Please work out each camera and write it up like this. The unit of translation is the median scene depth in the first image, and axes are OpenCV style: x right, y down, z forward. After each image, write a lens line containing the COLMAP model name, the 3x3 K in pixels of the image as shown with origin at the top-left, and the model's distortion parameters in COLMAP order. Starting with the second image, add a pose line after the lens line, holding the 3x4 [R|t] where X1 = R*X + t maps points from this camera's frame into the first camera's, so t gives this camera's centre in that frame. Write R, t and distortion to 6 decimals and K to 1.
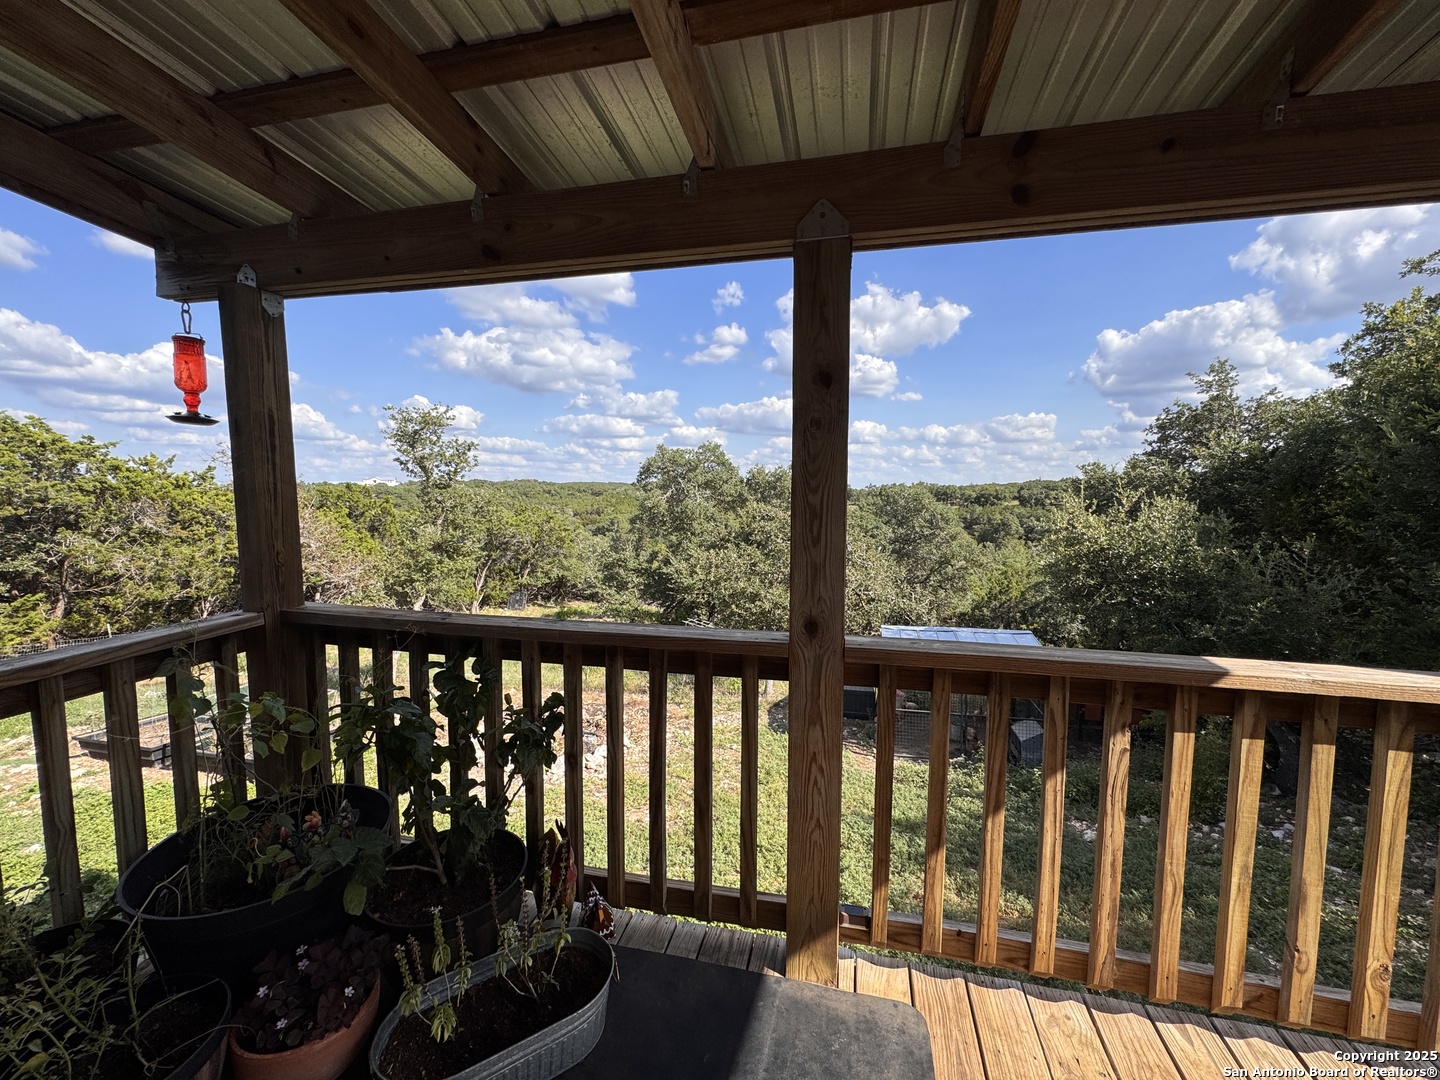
lens RADIAL K [[578.1, 0, 733.1], [0, 578.1, 538.0], [0, 0, 1]] dist [-0.004127, 0.000725]
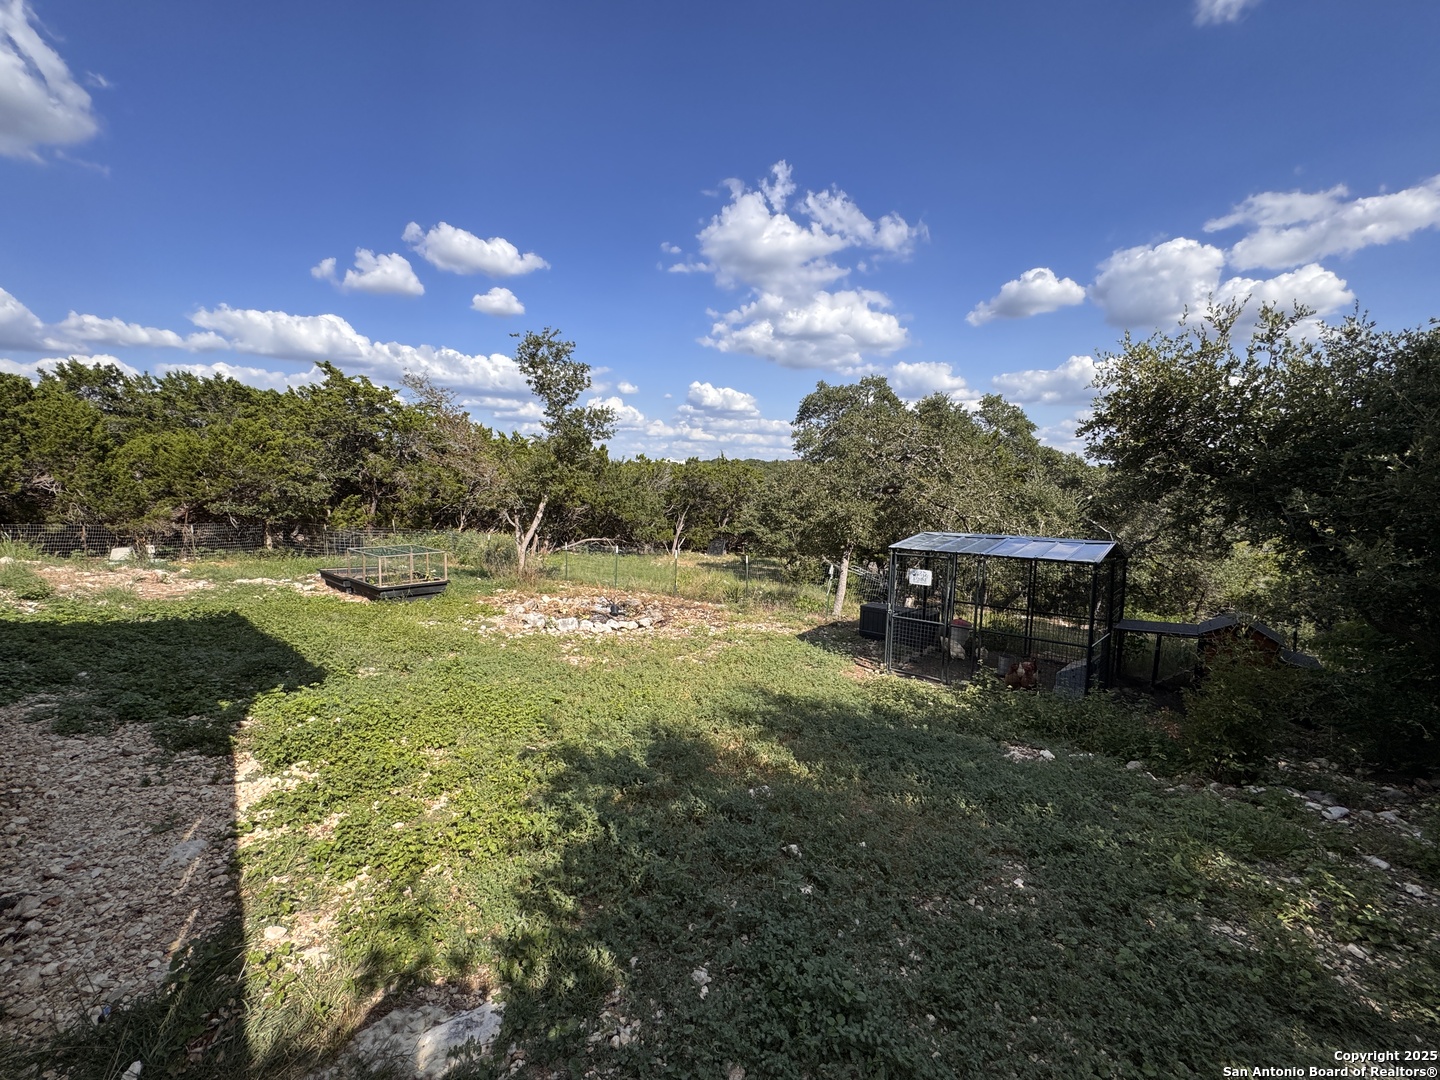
lens RADIAL K [[578.1, 0, 732.1], [0, 578.1, 553.3], [0, 0, 1]] dist [-0.004127, 0.000725]
pose [[0.894930, 0.063572, -0.441654, 0.131771], [-0.038817, 0.997138, 0.064874, 0.048344], [0.444514, -0.040913, 0.894837, 0.042289]]
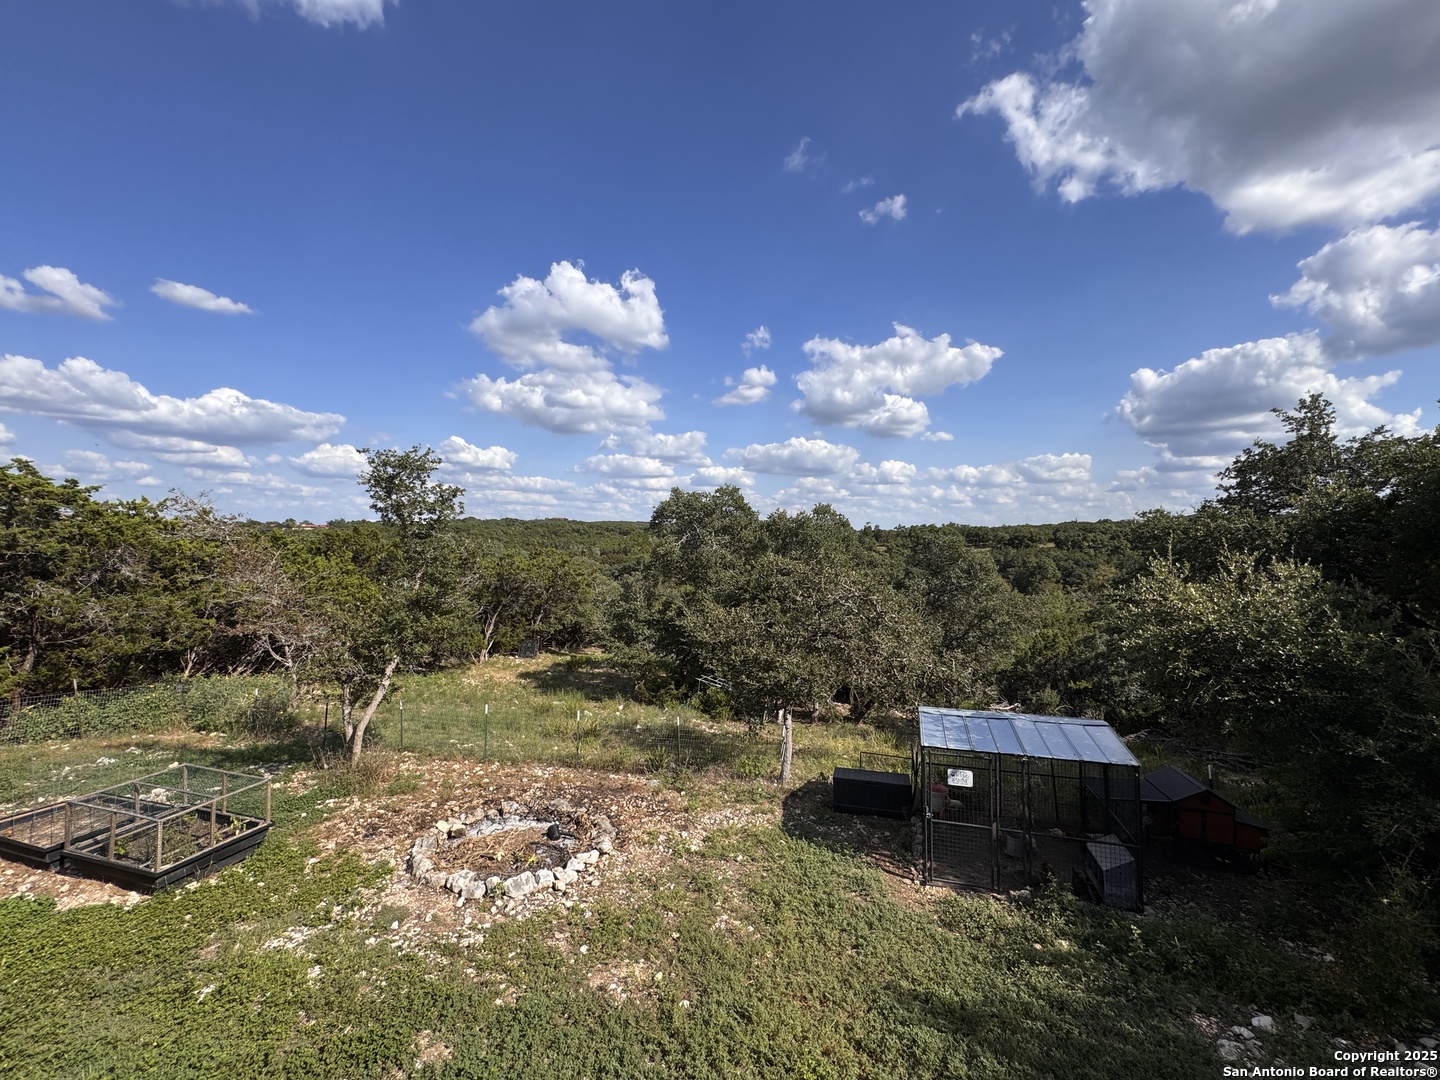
lens RADIAL K [[578.1, 0, 731.2], [0, 578.1, 543.4], [0, 0, 1]] dist [-0.004127, 0.000725]
pose [[0.998686, 0.007269, -0.050728, 0.009356], [-0.010215, 0.998261, -0.058058, -0.012091], [0.050218, 0.058500, 0.997023, 0.049636]]
